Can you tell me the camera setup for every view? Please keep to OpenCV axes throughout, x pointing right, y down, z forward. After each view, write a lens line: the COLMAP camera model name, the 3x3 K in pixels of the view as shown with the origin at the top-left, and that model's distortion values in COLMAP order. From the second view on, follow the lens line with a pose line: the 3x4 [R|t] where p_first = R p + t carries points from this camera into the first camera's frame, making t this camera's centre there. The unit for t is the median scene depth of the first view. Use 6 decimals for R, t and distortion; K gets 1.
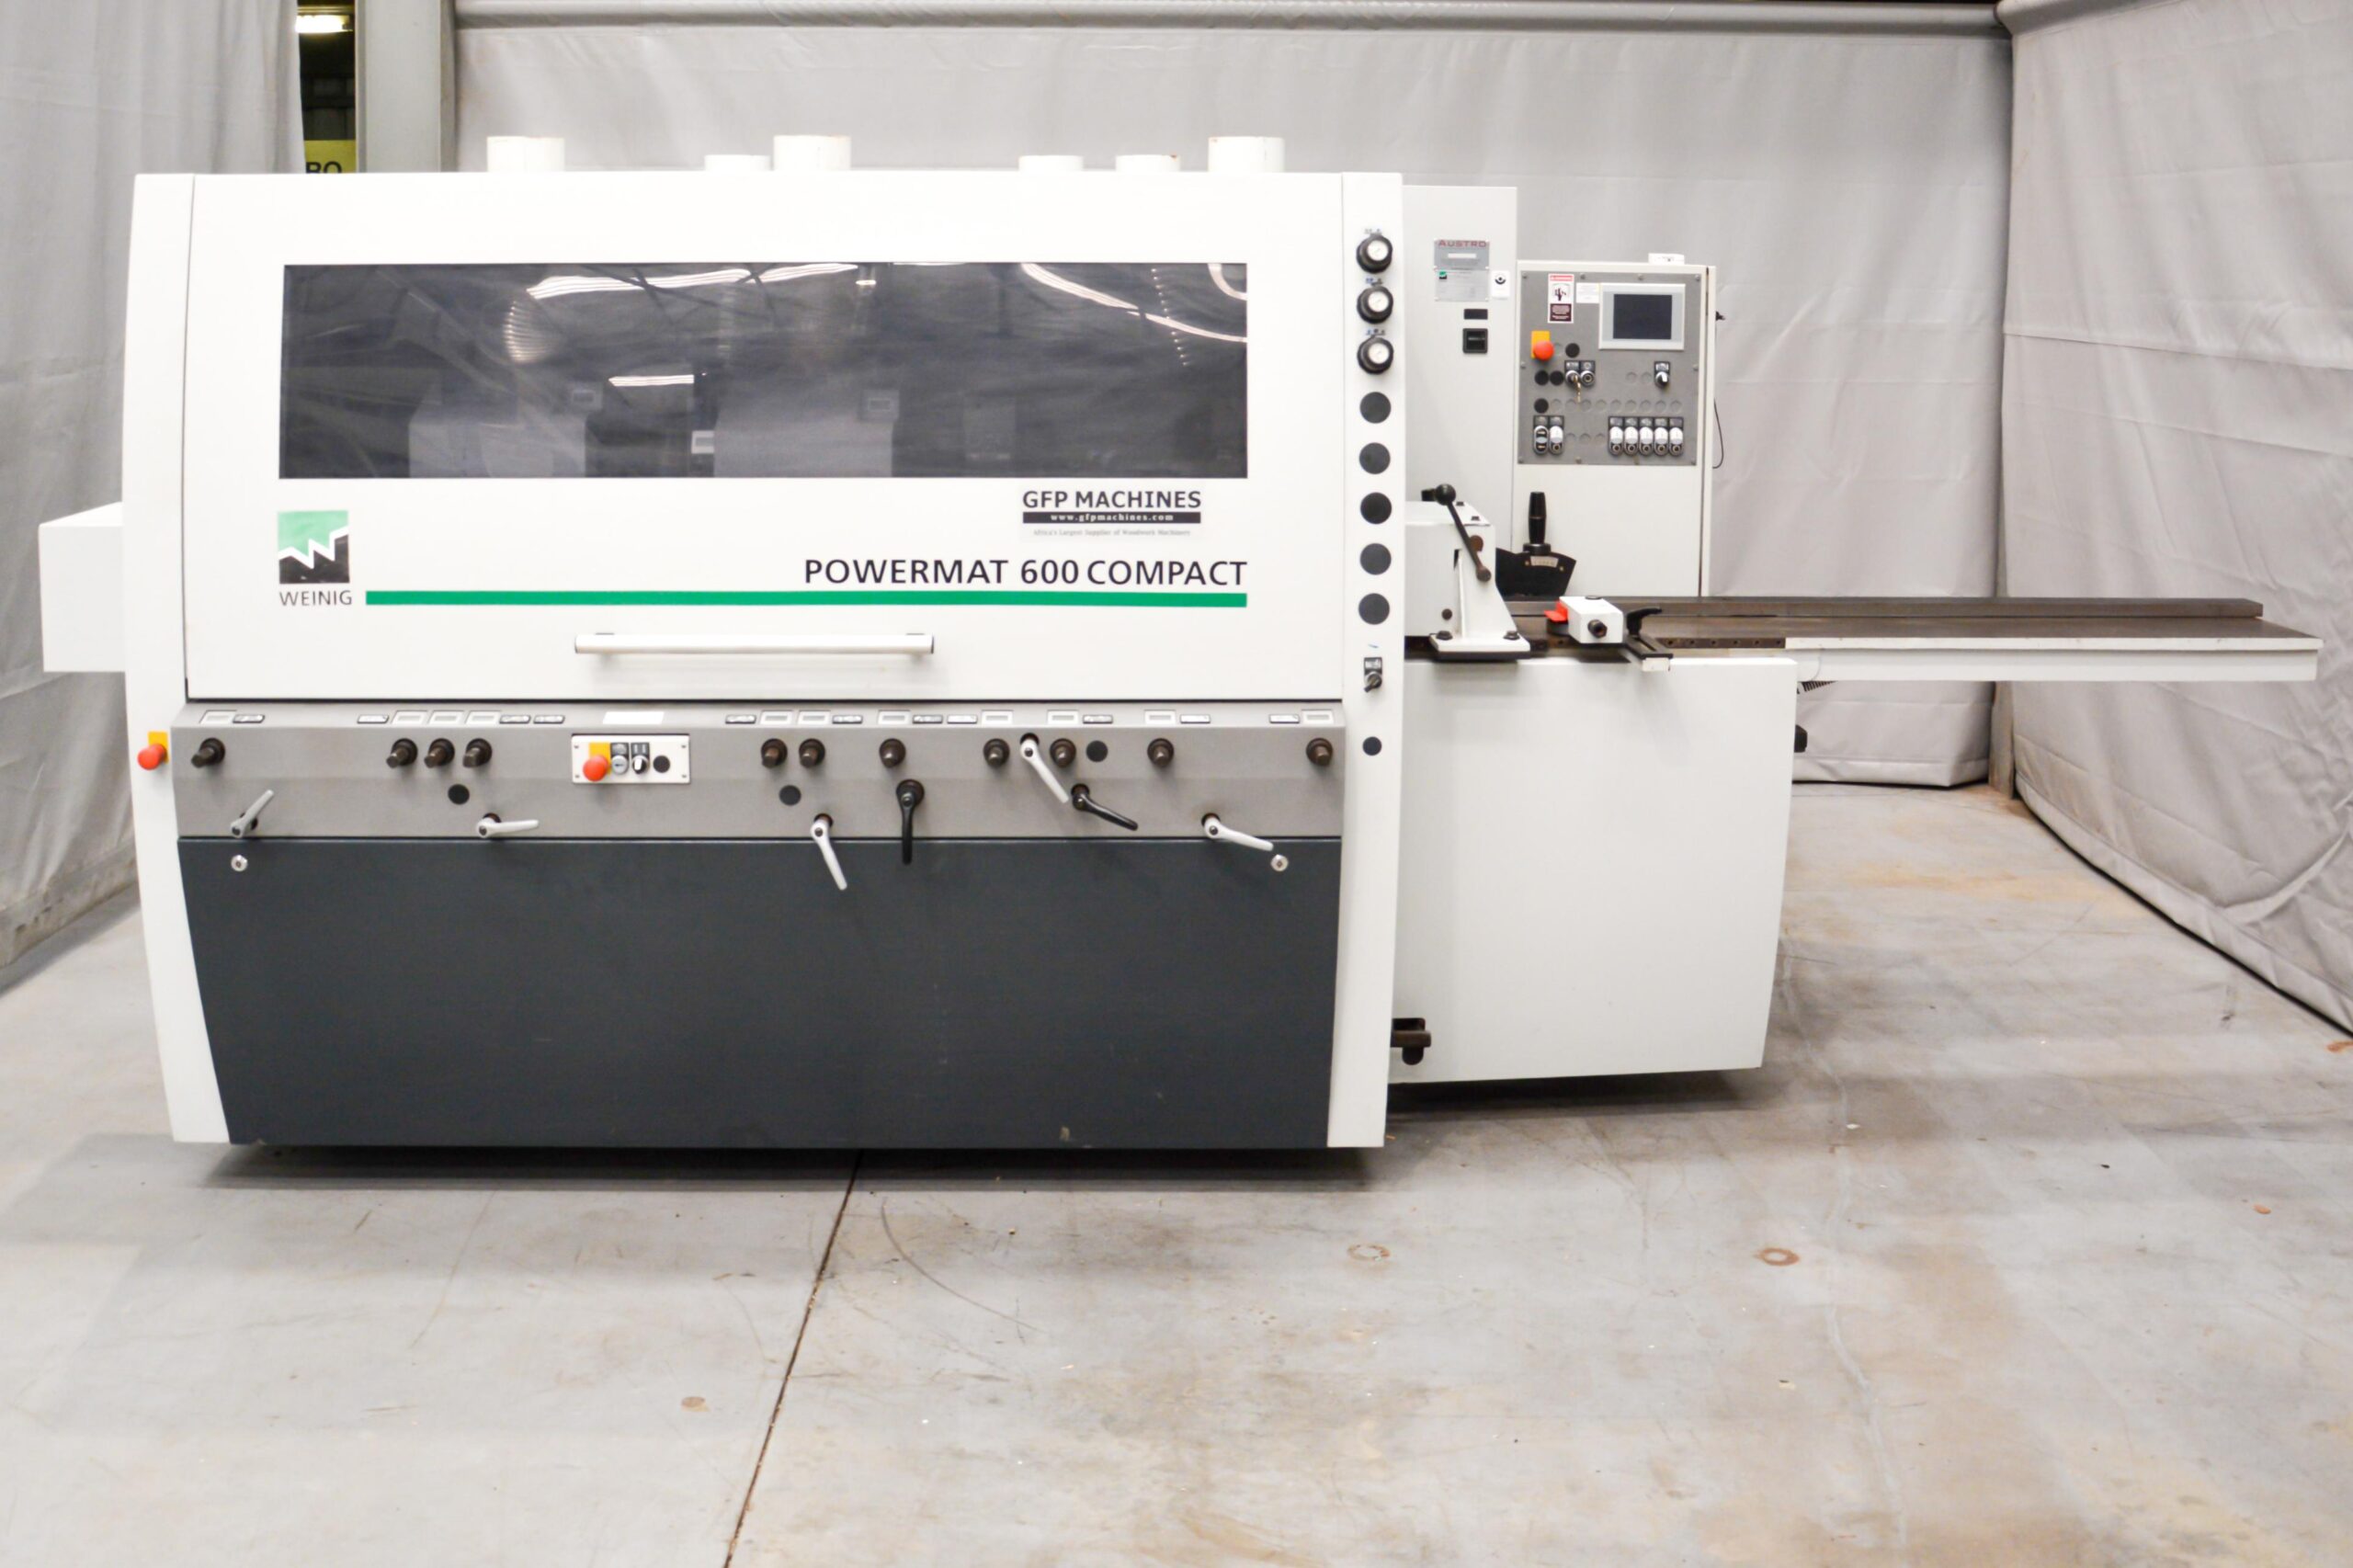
lens RADIAL K [[2201.8, 0, 1125.2], [0, 2201.8, 430.6], [0, 0, 1]] dist [-0.060703, 0.036282]
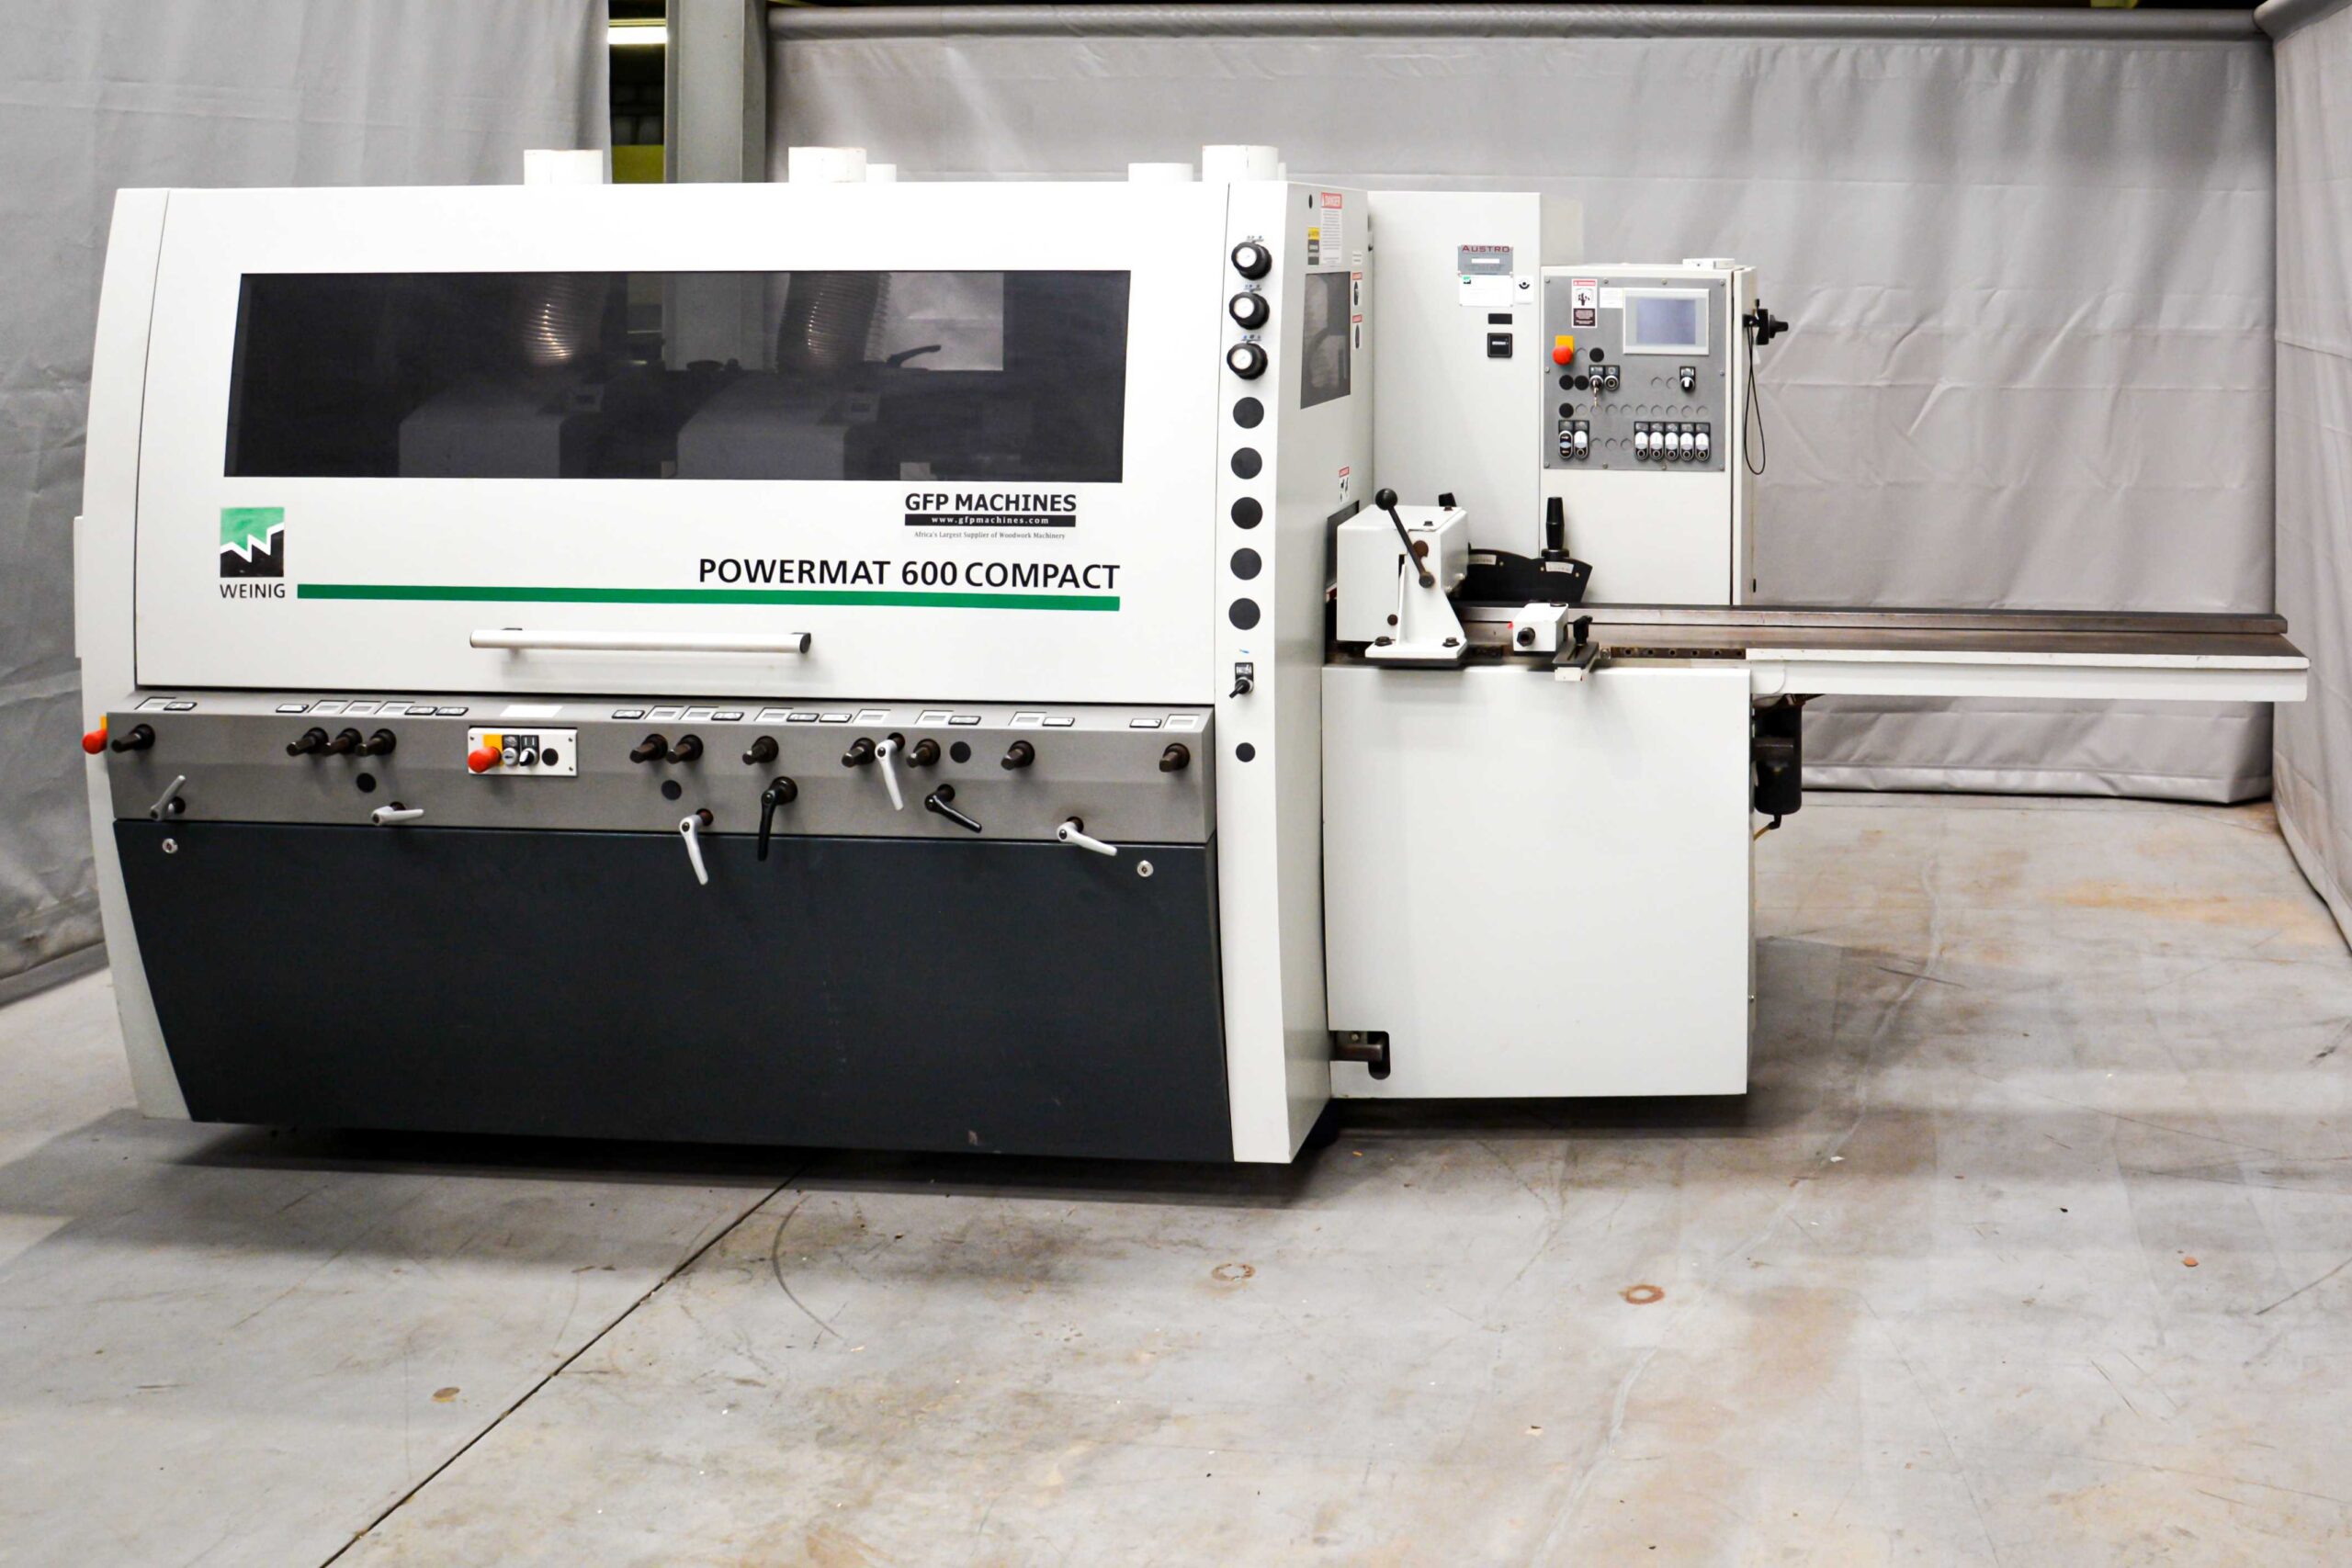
lens RADIAL K [[2166.5, 0, 1641.1], [0, 2166.5, 290.5], [0, 0, 1]] dist [-0.044787, 0.001470]
pose [[0.997407, -0.002319, -0.071934, 0.365600], [-0.002407, 0.997847, -0.065539, -0.001825], [0.071931, 0.065542, 0.995254, 0.023882]]
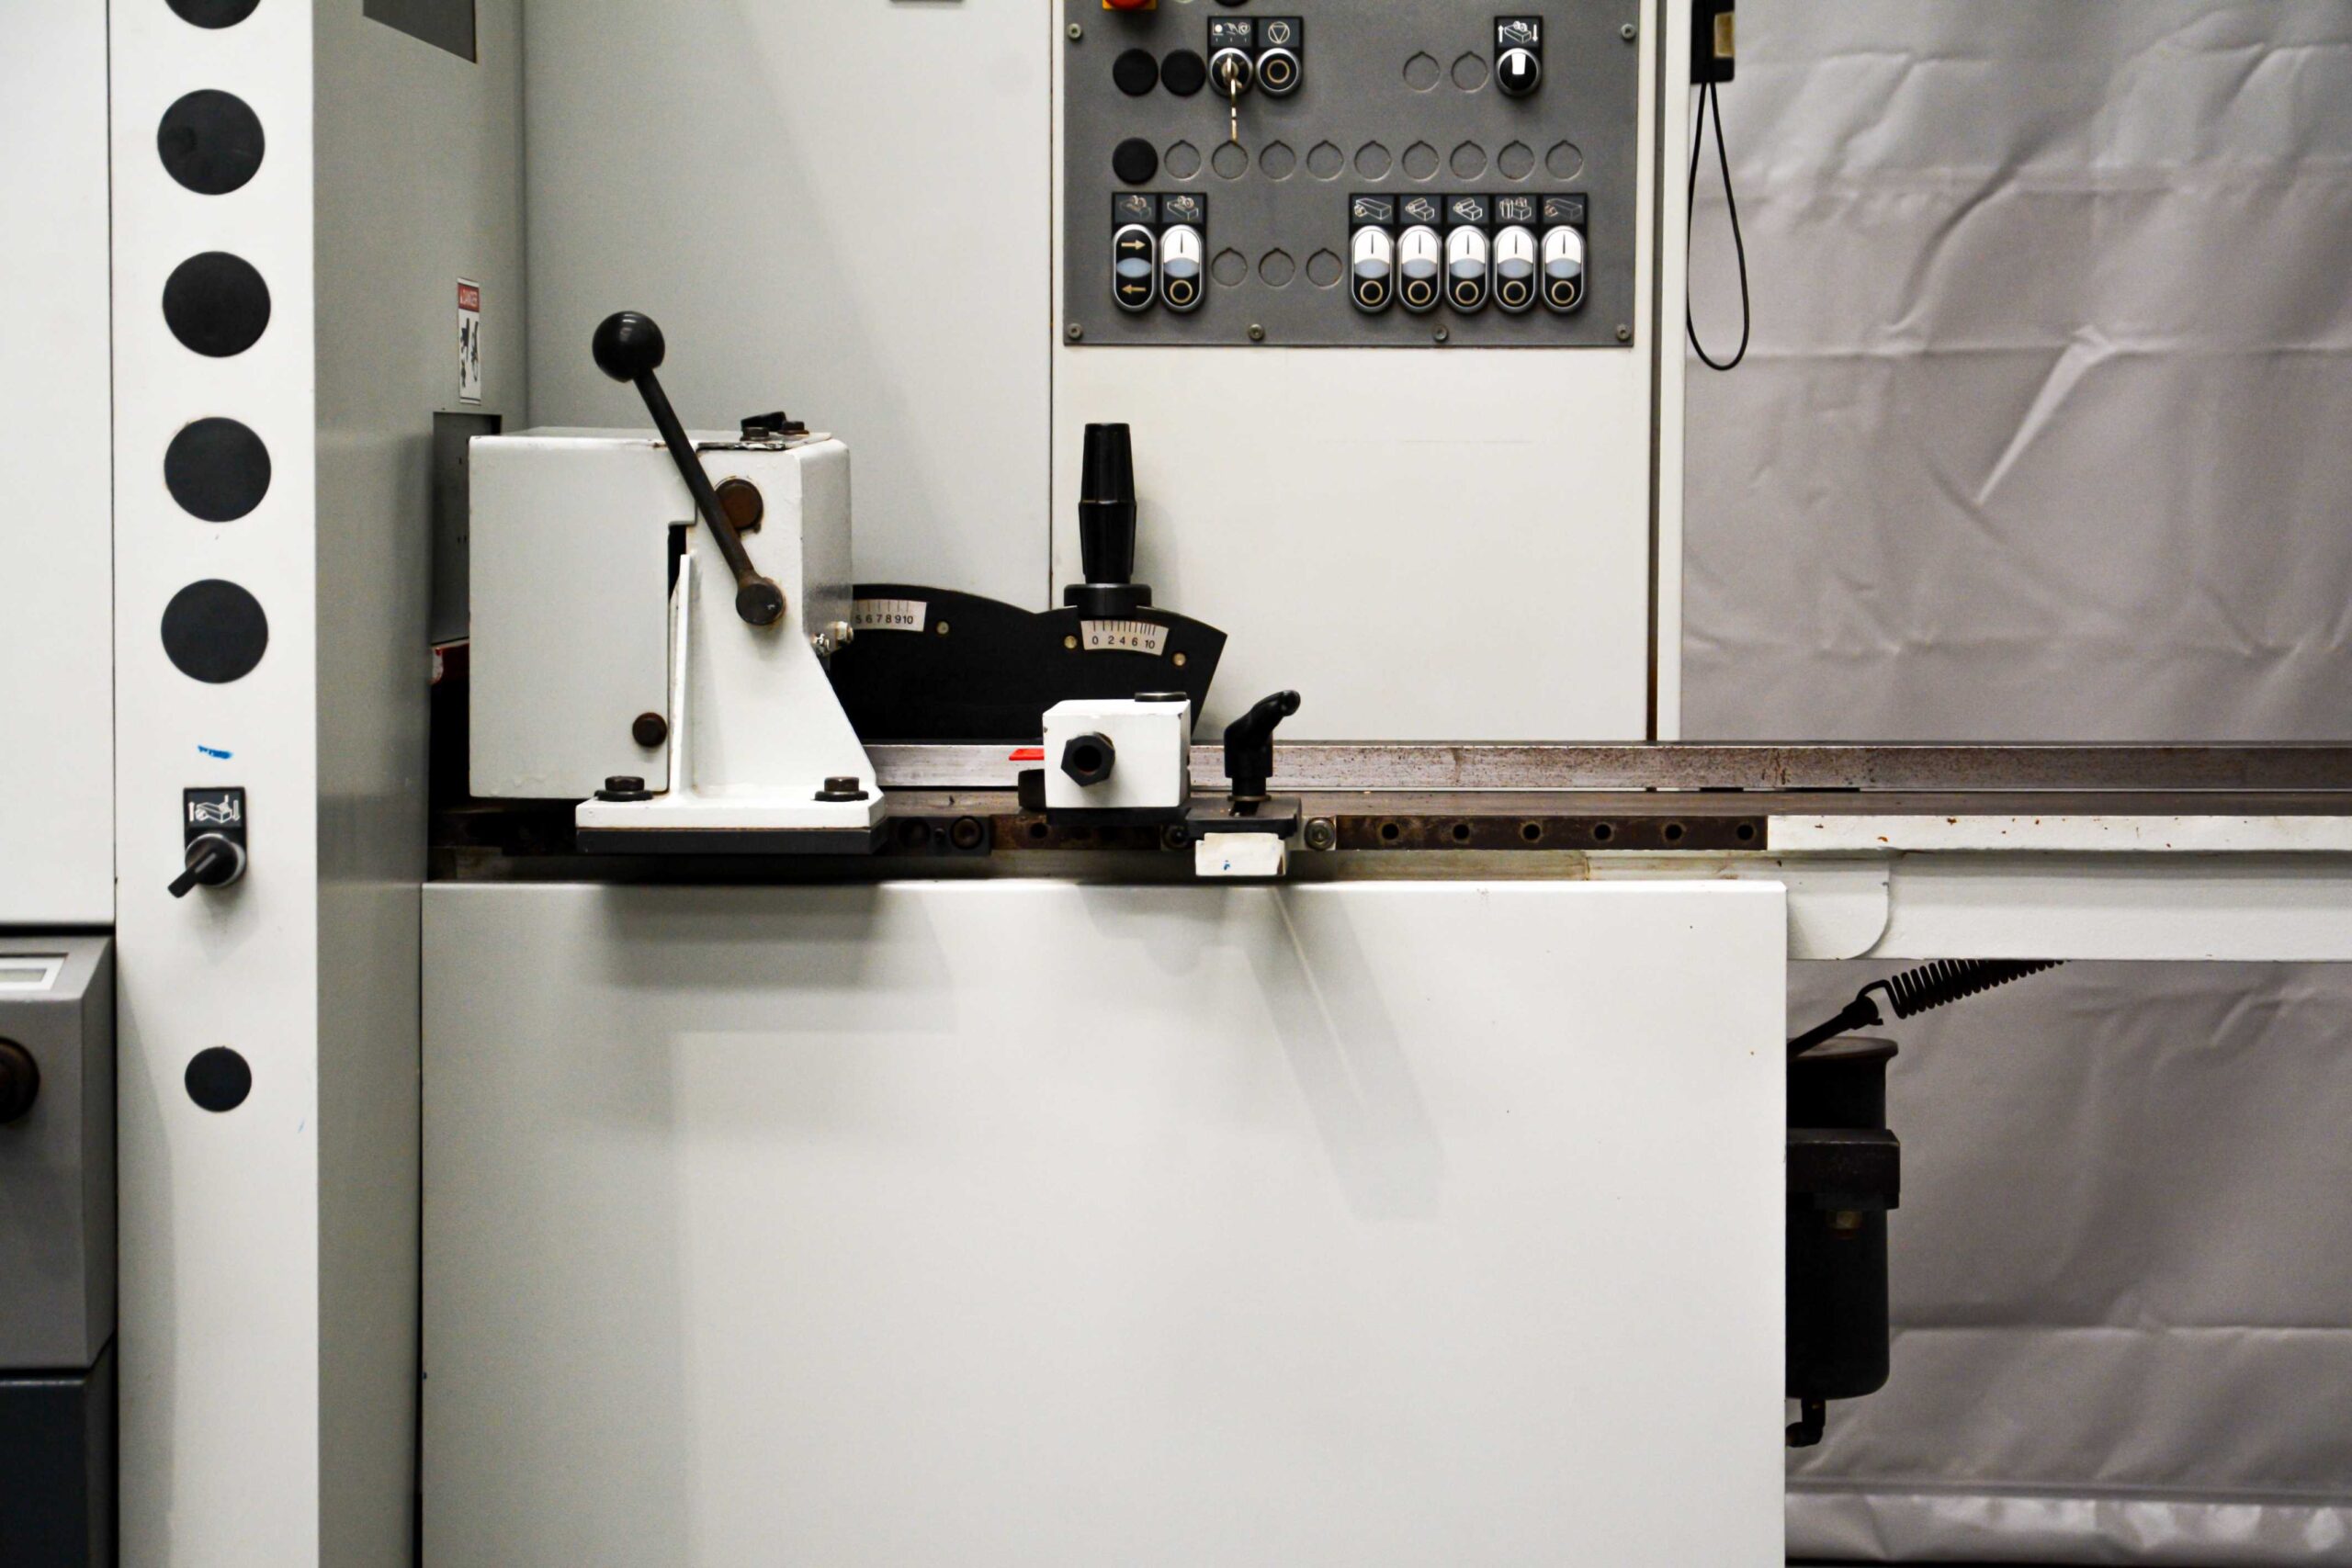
lens RADIAL K [[6056.8, 0, 1176.0], [0, 6056.8, 784.0], [0, 0, 1]] dist [0.529969, 0.269704]
pose [[0.999379, 0.000524, -0.035241, 0.280244], [-0.001085, 0.999873, -0.015909, 0.116430], [0.035228, 0.015938, 0.999252, 0.139112]]
